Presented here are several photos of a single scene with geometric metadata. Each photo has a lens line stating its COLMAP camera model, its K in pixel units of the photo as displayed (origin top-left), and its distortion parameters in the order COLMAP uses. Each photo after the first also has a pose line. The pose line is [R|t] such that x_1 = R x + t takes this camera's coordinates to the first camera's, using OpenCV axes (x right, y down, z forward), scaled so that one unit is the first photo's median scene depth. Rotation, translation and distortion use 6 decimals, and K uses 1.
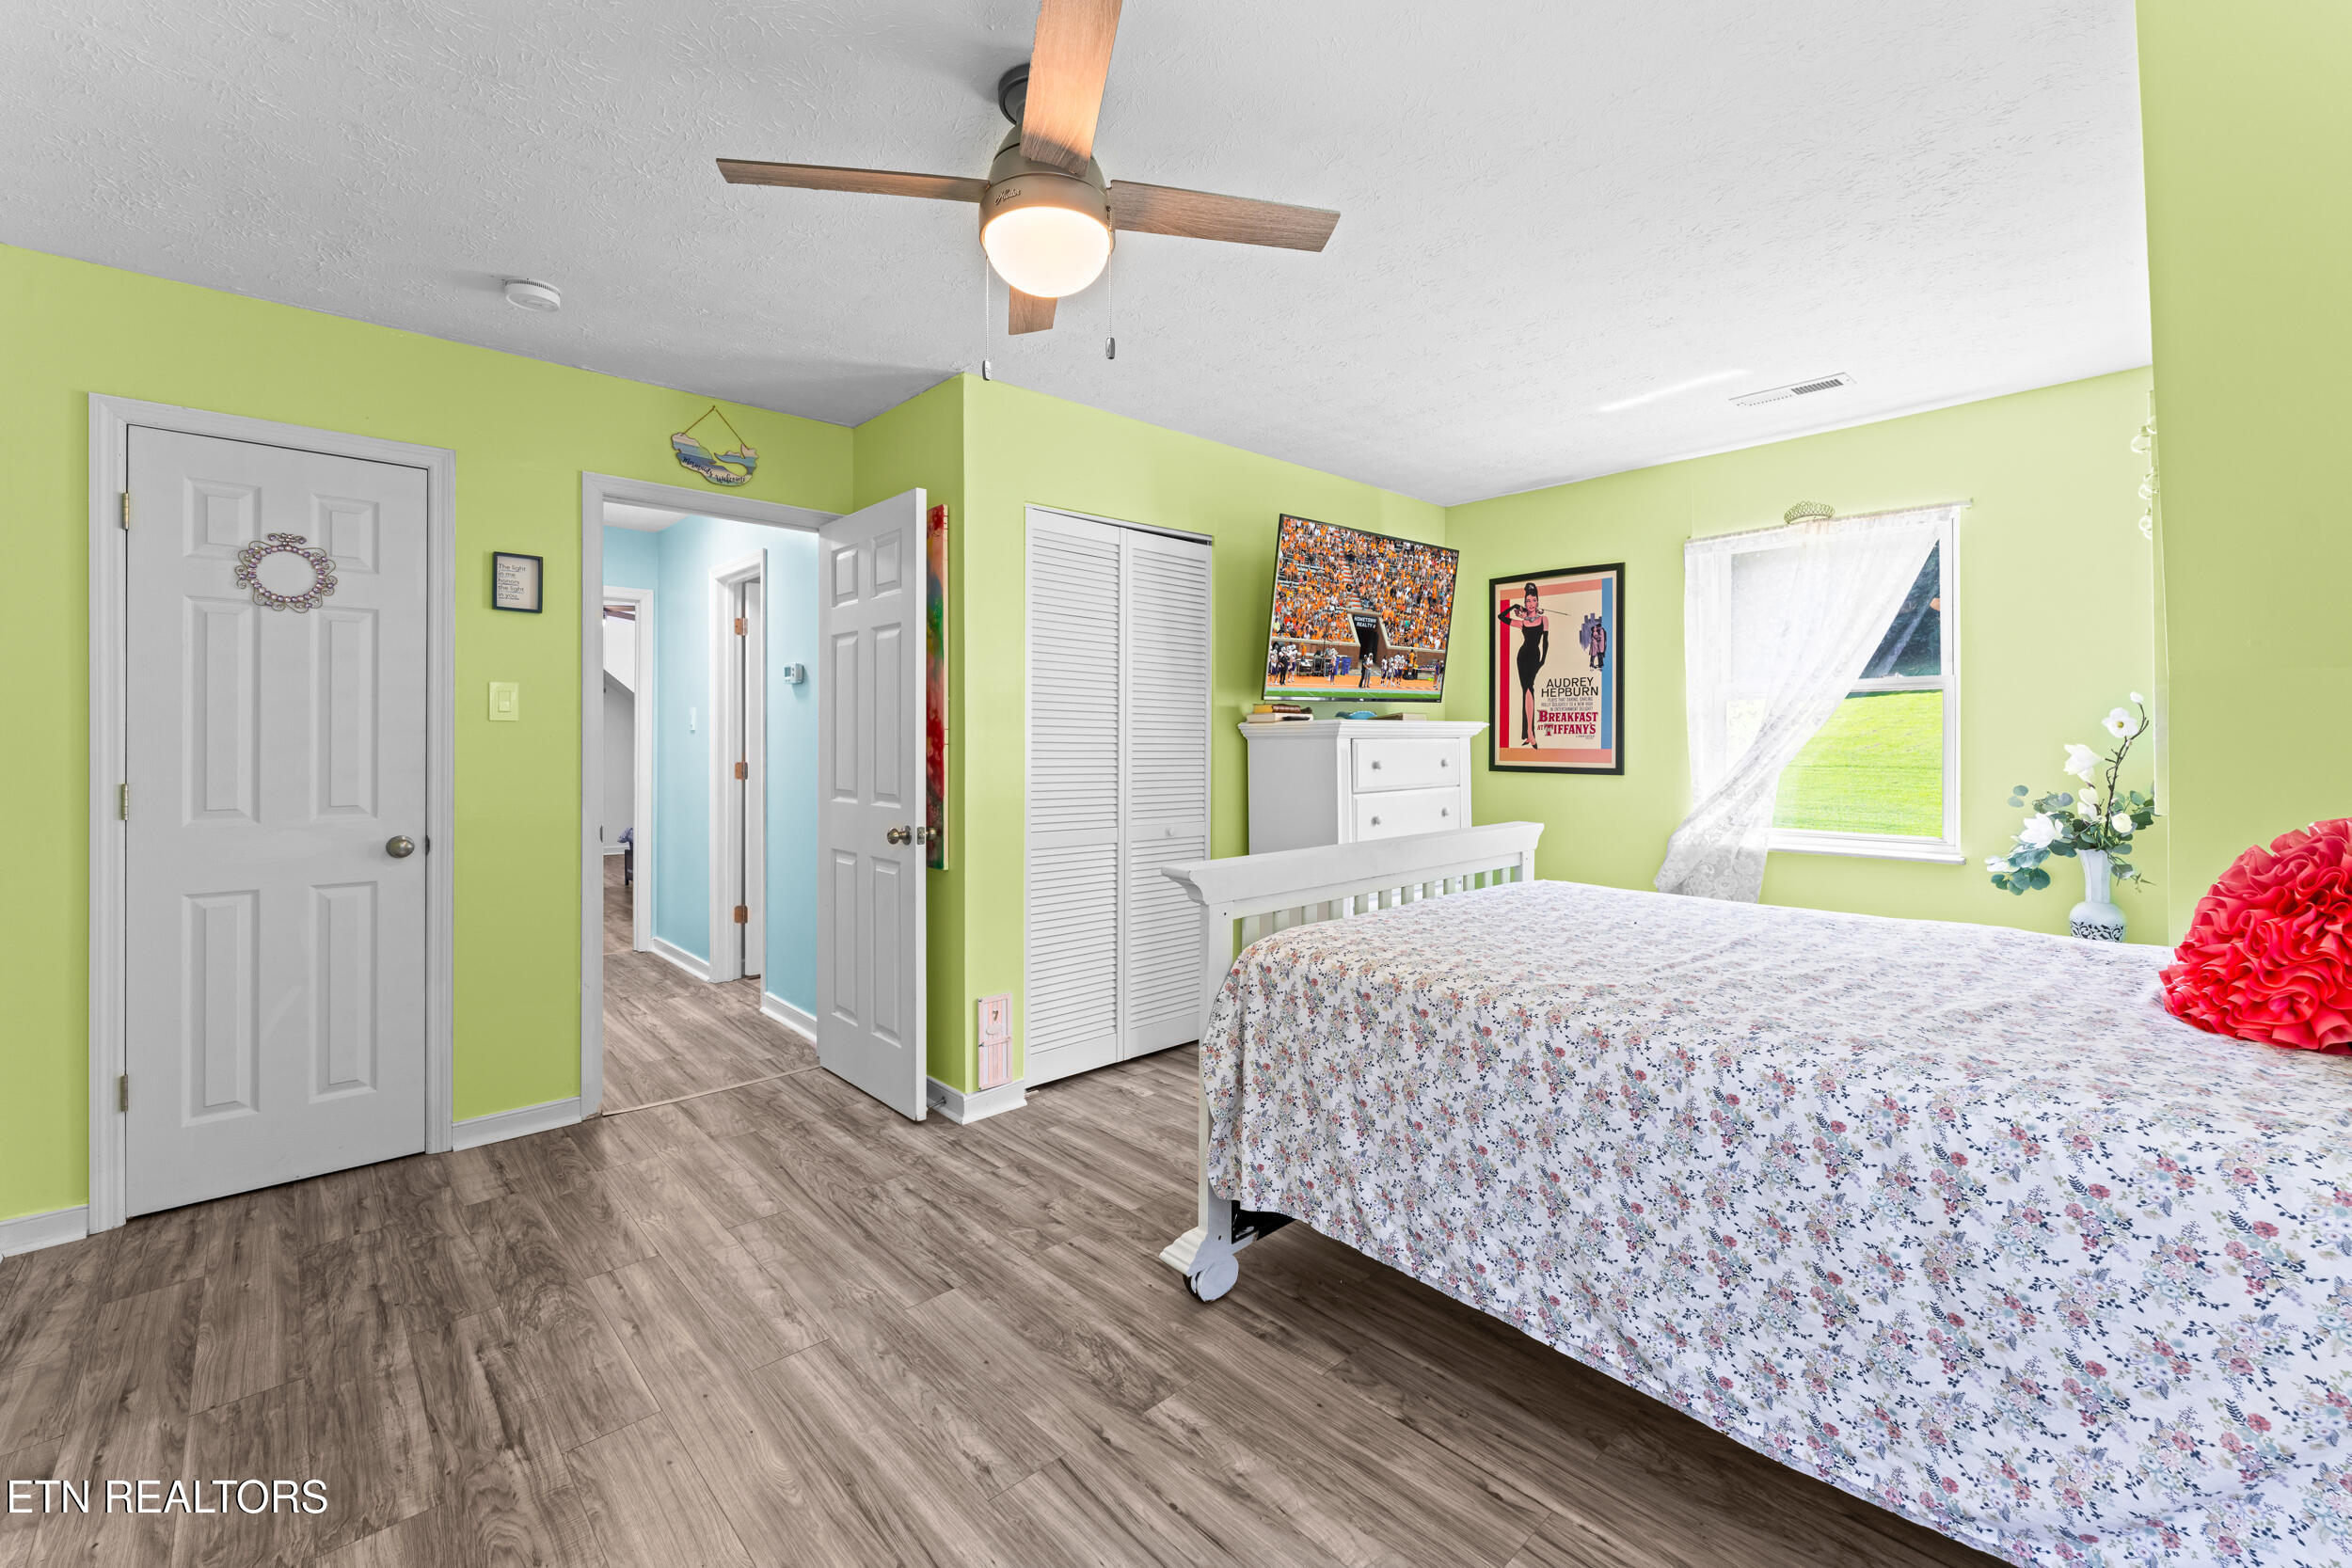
lens RADIAL K [[972.7, 0, 1177.2], [0, 972.7, 751.1], [0, 0, 1]] dist [-0.001301, -0.000211]
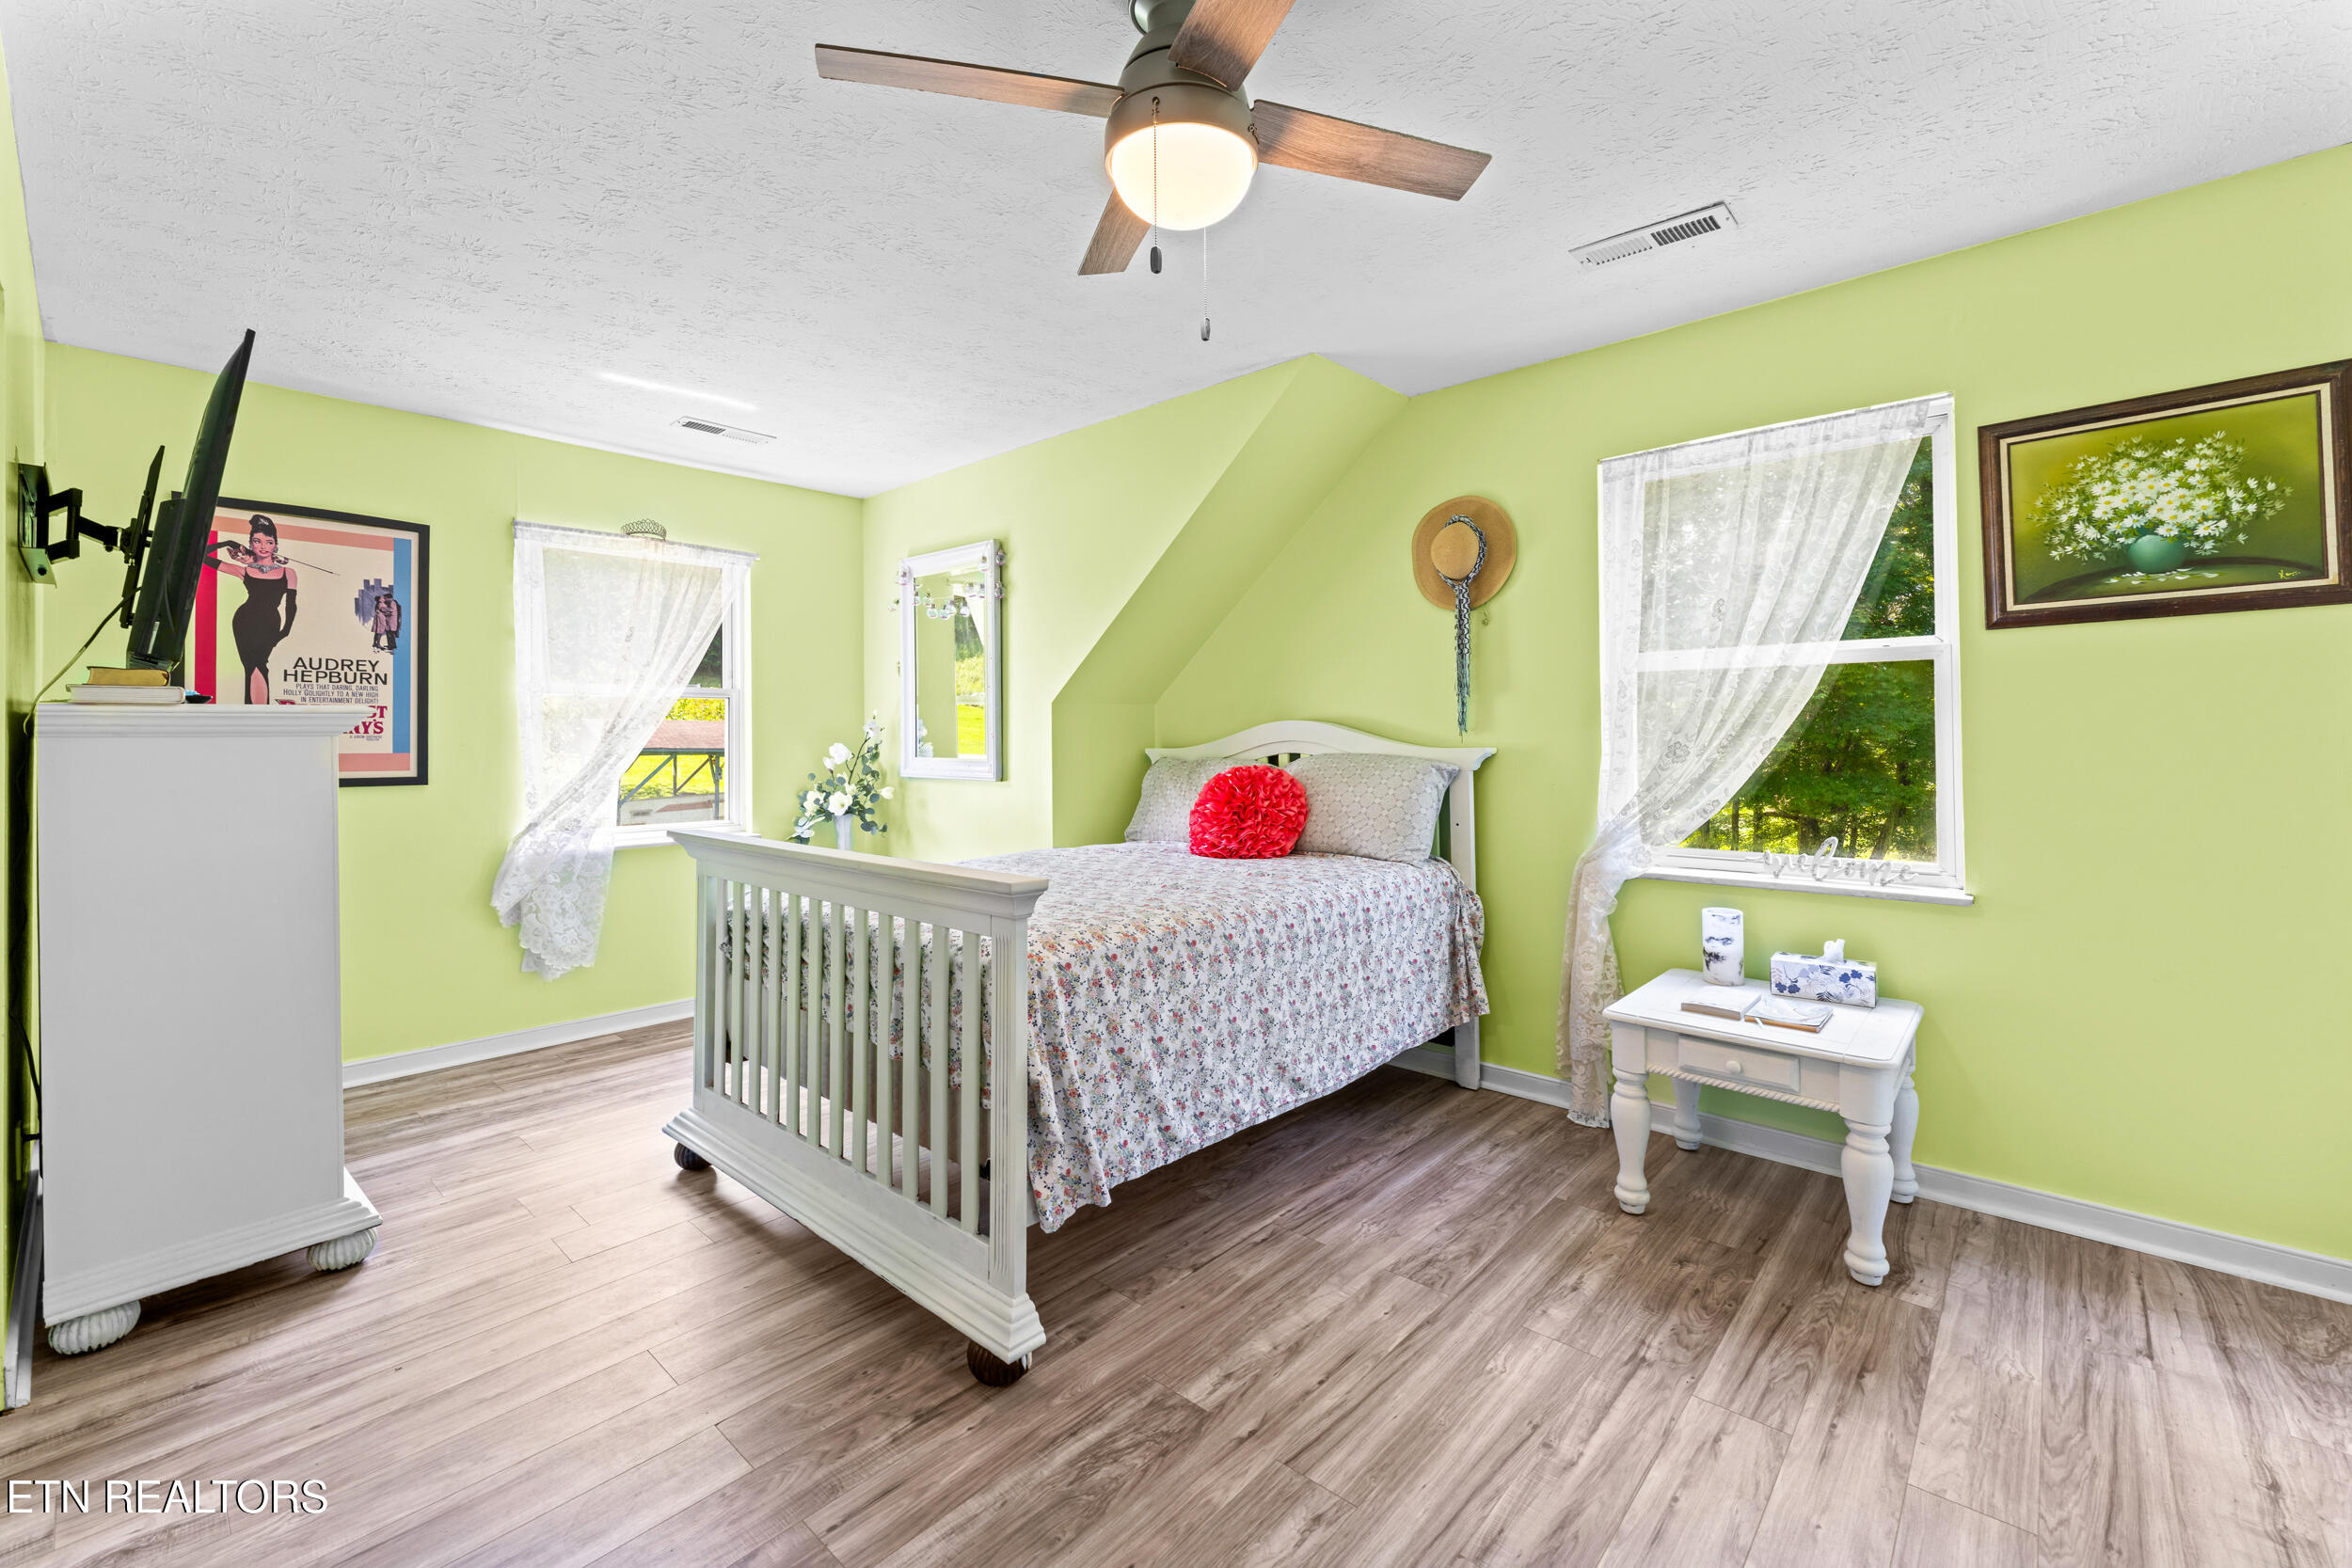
lens RADIAL K [[966.9, 0, 1182.5], [0, 966.9, 736.0], [0, 0, 1]] dist [-0.000248, 0.000189]
pose [[-0.079126, 0.005576, 0.996849, -0.982398], [0.018670, 0.999817, -0.004110, -0.002005], [-0.996690, 0.018286, -0.079216, 1.054762]]
